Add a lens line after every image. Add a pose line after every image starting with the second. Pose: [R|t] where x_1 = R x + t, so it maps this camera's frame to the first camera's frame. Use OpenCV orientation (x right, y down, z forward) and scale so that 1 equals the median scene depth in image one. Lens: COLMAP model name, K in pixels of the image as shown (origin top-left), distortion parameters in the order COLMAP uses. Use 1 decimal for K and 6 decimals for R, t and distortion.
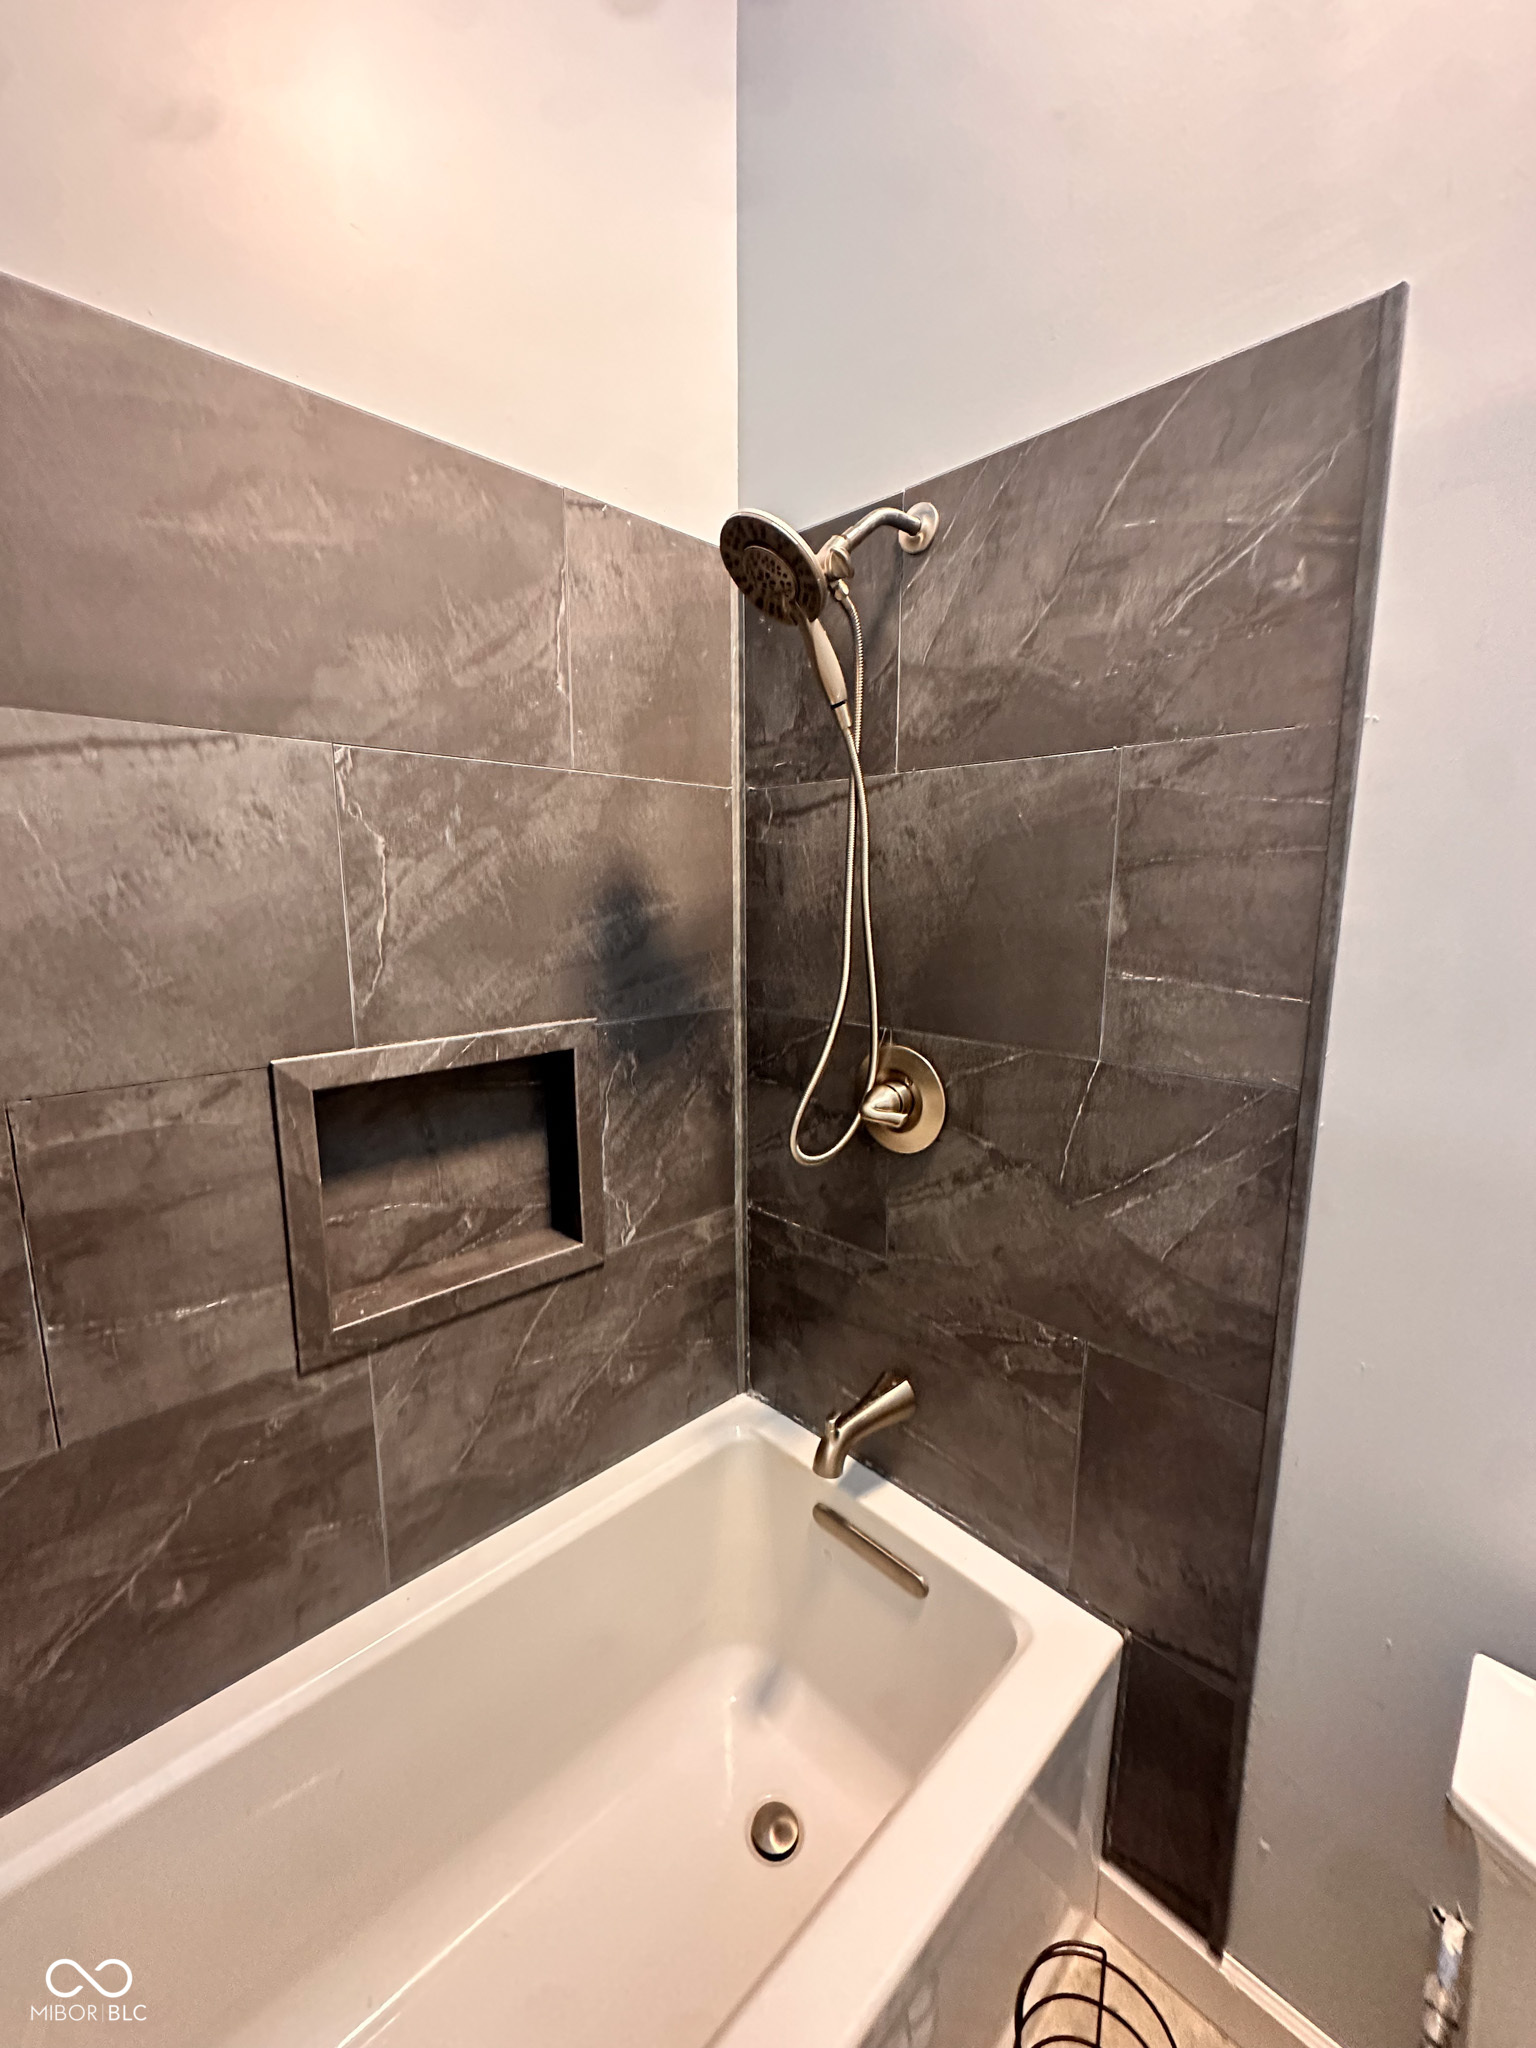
lens RADIAL K [[829.6, 0, 773.4], [0, 829.6, 1028.2], [0, 0, 1]] dist [0.000621, 0.000498]
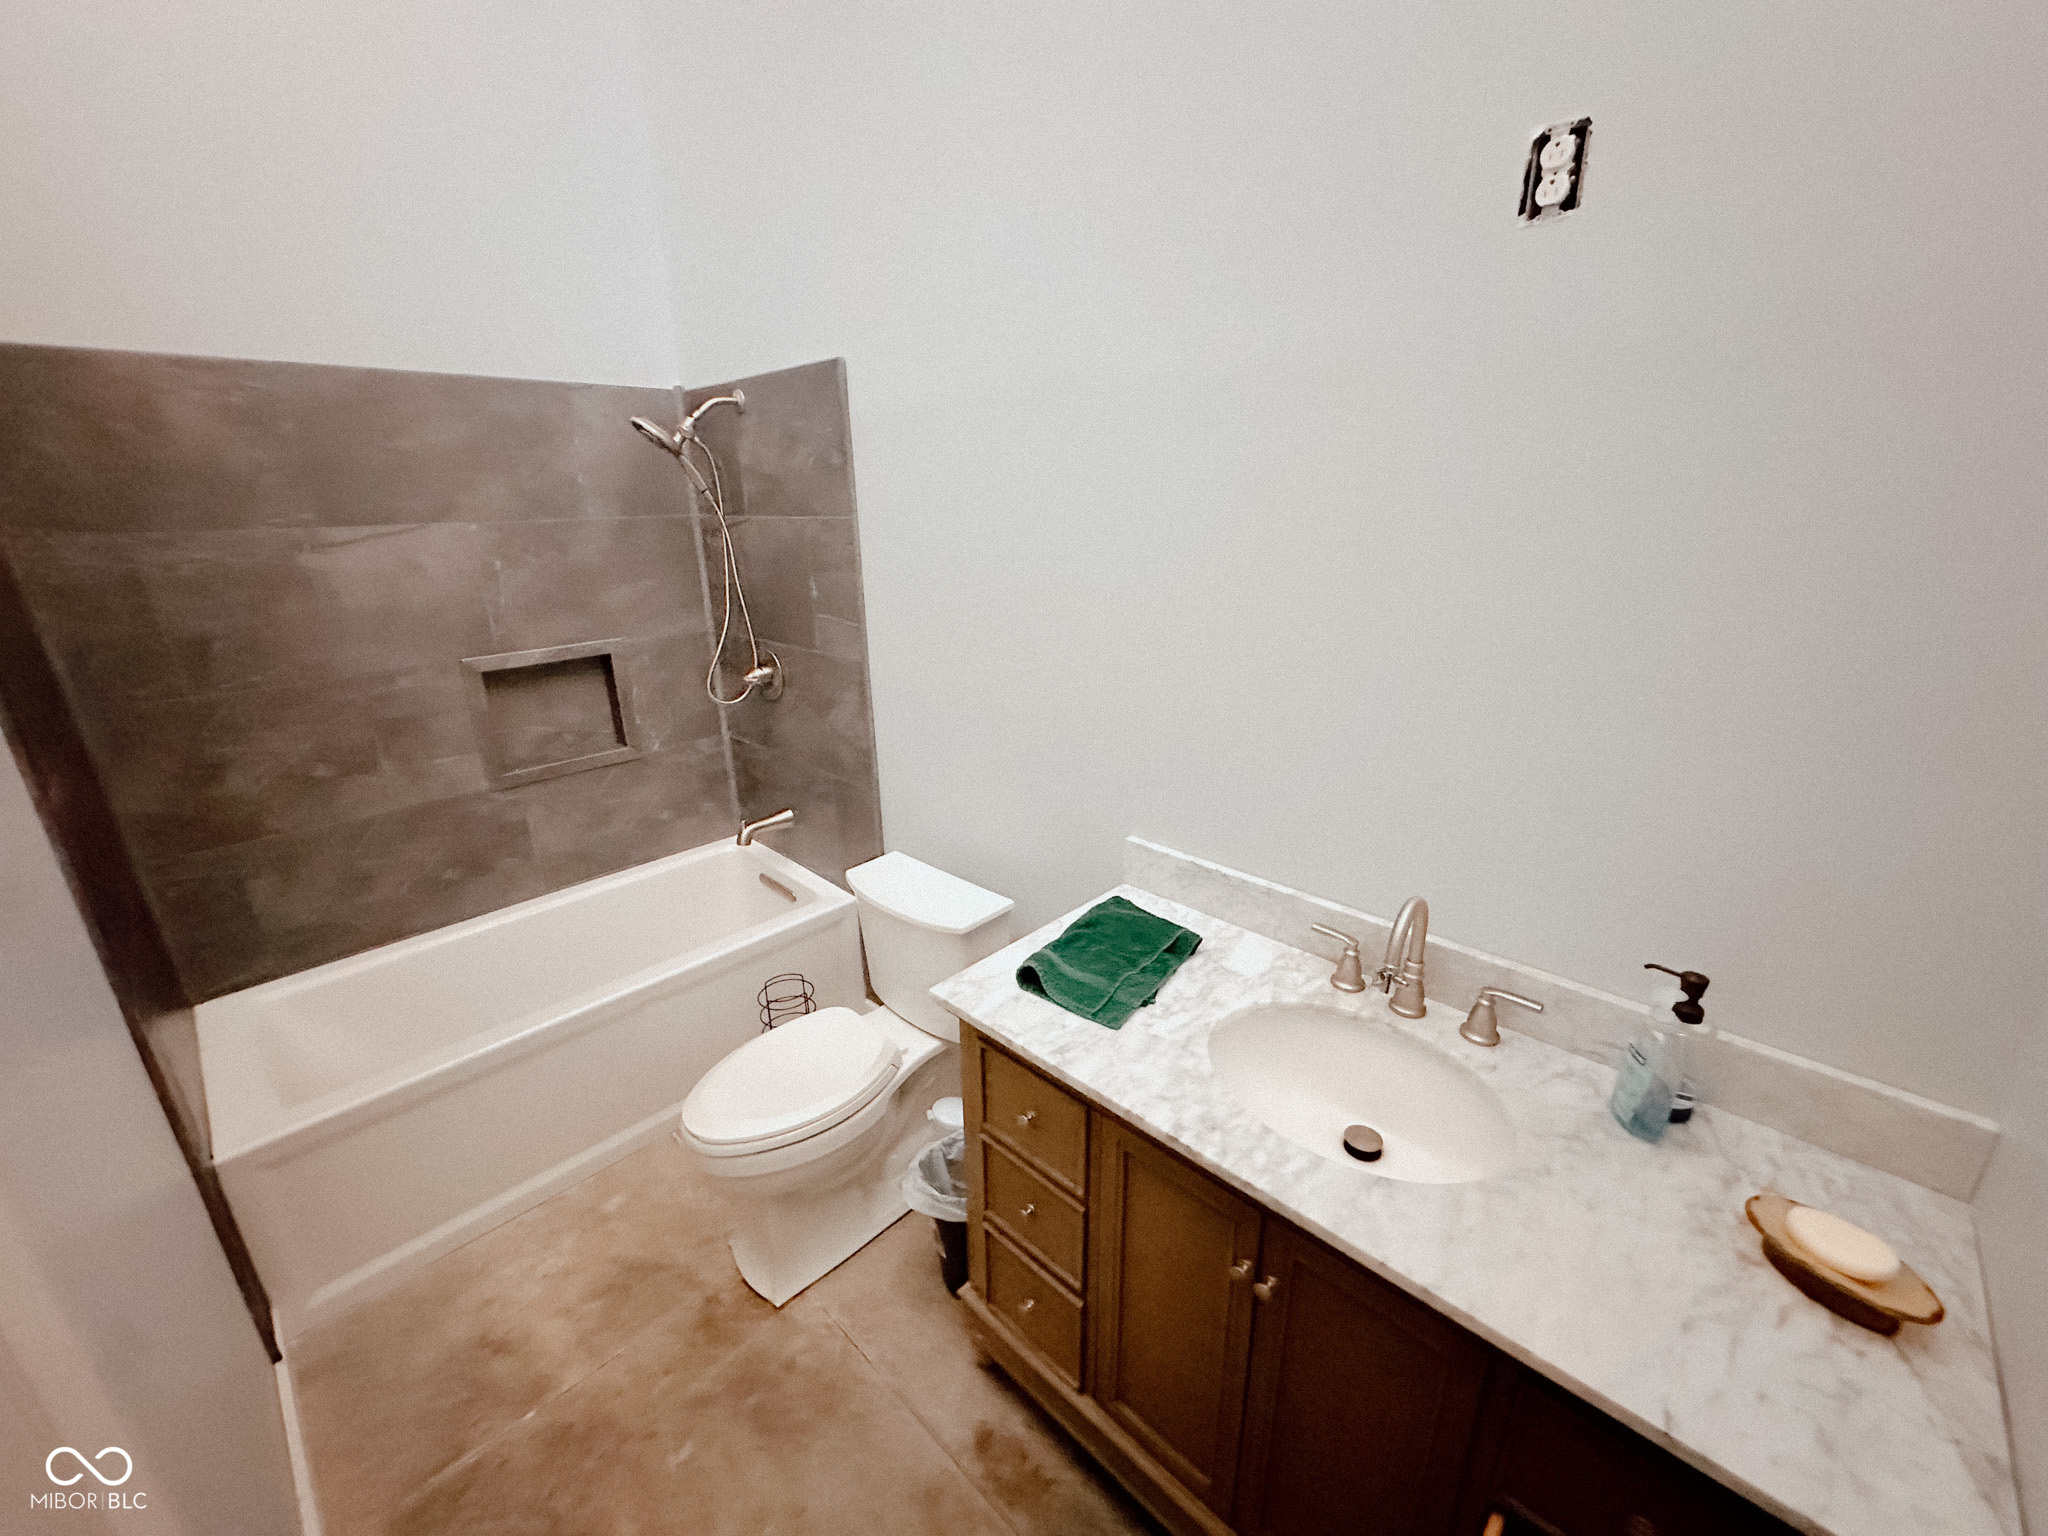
lens RADIAL K [[829.6, 0, 1018.2], [0, 829.6, 769.5], [0, 0, 1]] dist [0.000621, 0.000498]
pose [[0.999765, -0.021665, -0.000093, 0.904631], [0.021429, 0.988255, 0.151301, 0.023248], [-0.003186, -0.151267, 0.988488, -1.295830]]
